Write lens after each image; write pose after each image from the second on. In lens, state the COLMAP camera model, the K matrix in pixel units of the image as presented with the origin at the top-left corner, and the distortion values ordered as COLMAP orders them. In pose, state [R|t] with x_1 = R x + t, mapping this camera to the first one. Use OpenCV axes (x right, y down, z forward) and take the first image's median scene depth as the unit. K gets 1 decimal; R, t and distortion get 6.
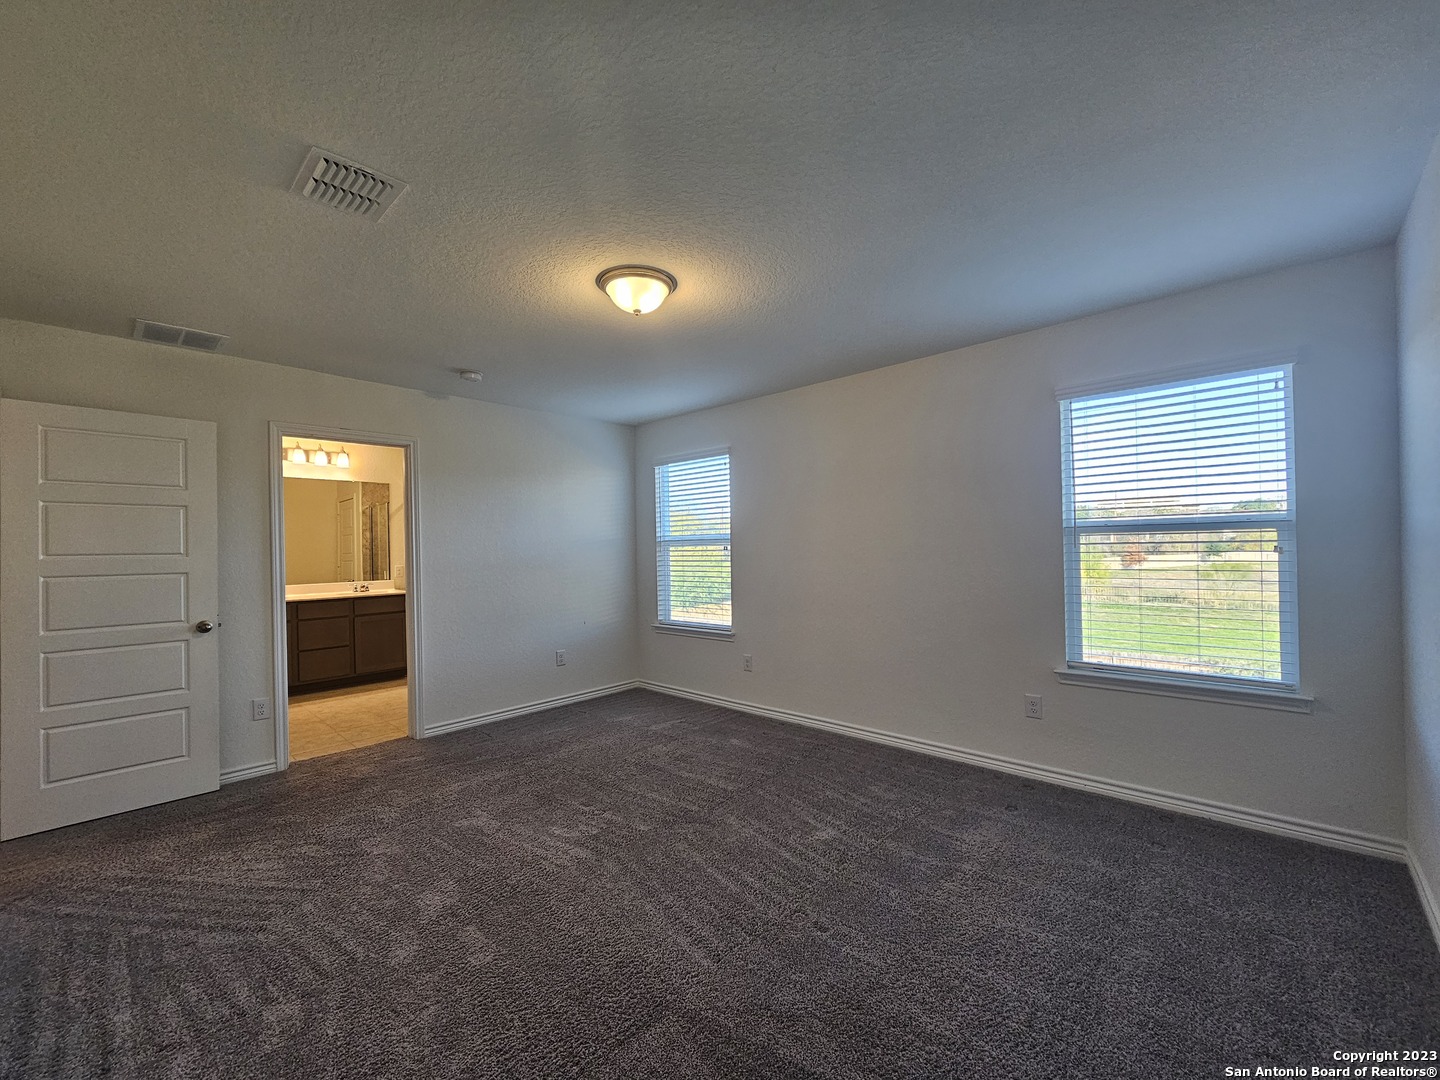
lens RADIAL K [[593.6, 0, 711.9], [0, 593.6, 547.8], [0, 0, 1]] dist [0.001902, 0.000077]
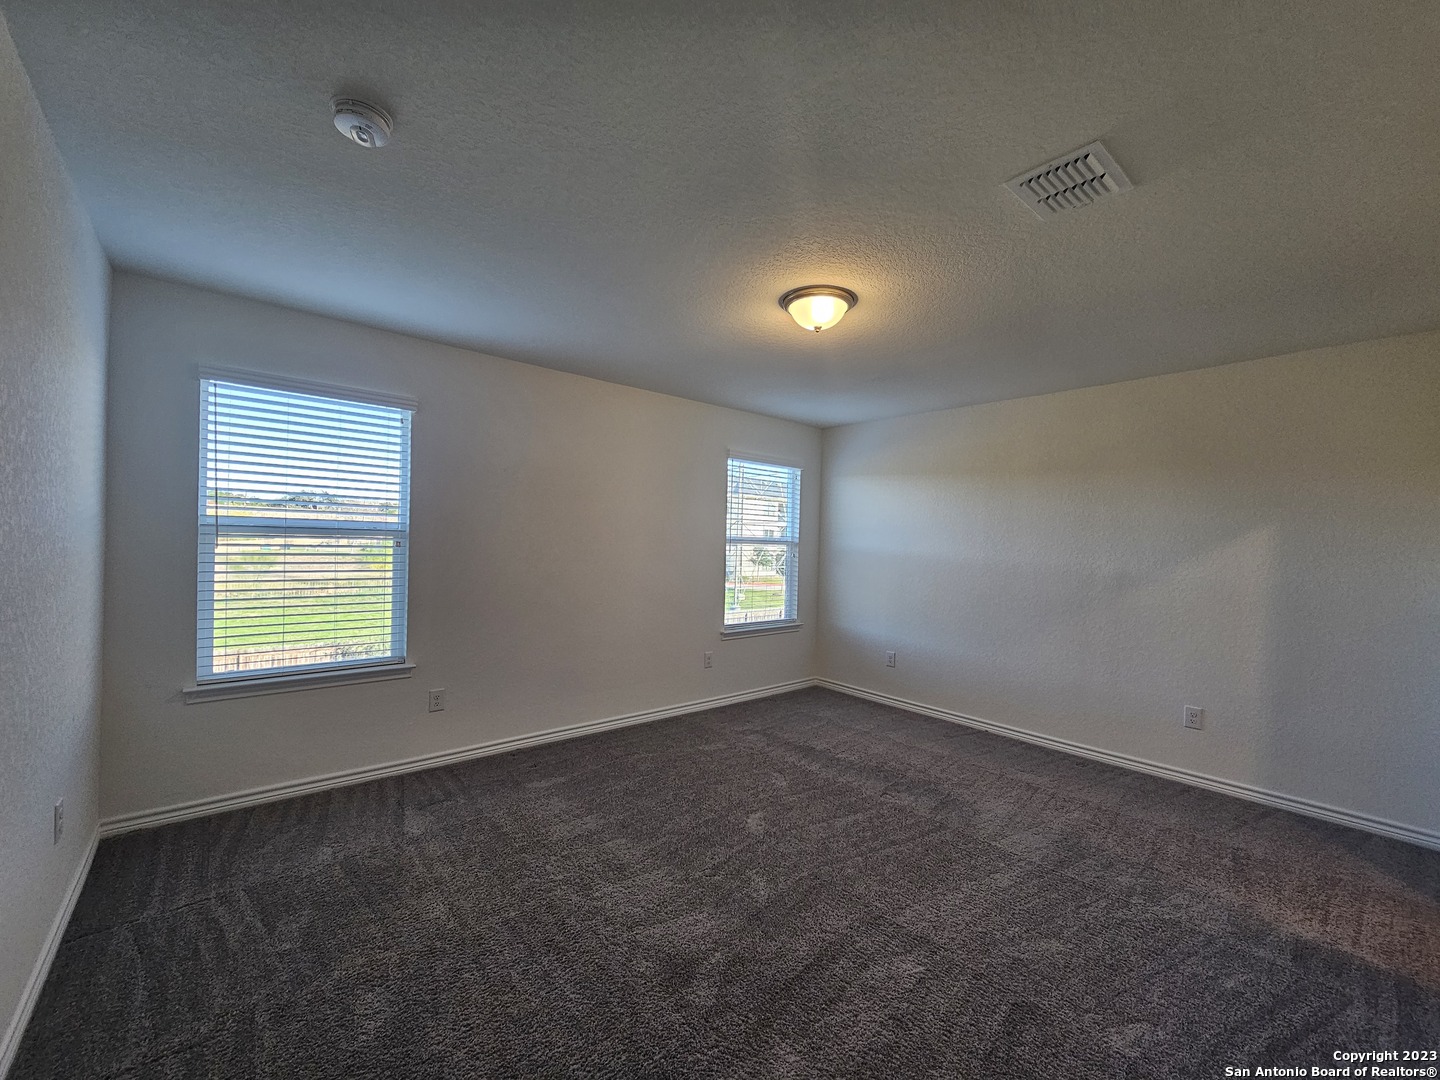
lens RADIAL K [[588.7, 0, 692.9], [0, 588.7, 555.5], [0, 0, 1]] dist [0.003435, 0.000681]
pose [[0.123321, 0.009805, 0.992318, -0.810528], [-0.018404, 0.999802, -0.007591, 0.017780], [-0.992196, -0.017327, 0.123477, 0.764938]]
